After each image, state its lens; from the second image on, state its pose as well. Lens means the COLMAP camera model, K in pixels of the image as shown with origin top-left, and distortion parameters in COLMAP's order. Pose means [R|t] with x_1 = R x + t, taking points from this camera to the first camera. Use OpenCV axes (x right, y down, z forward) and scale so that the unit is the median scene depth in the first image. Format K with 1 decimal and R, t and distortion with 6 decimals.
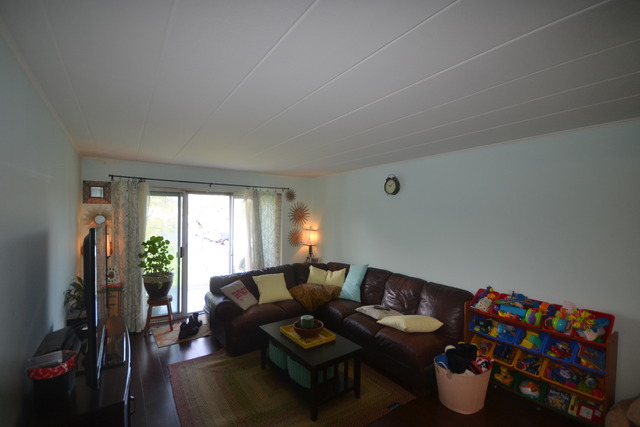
lens RADIAL K [[283.9, 0, 319.4], [0, 283.9, 212.8], [0, 0, 1]] dist [0.001922, -0.007133]
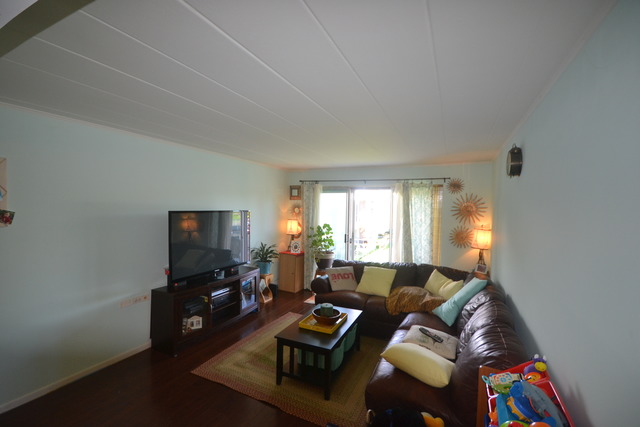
lens RADIAL K [[283.9, 0, 319.3], [0, 283.9, 219.3], [0, 0, 1]] dist [0.001922, -0.007133]
pose [[0.476630, 0.043193, -0.878042, 0.486719], [-0.006570, 0.998939, 0.045574, 0.001604], [0.879080, -0.015953, 0.476408, 0.277498]]
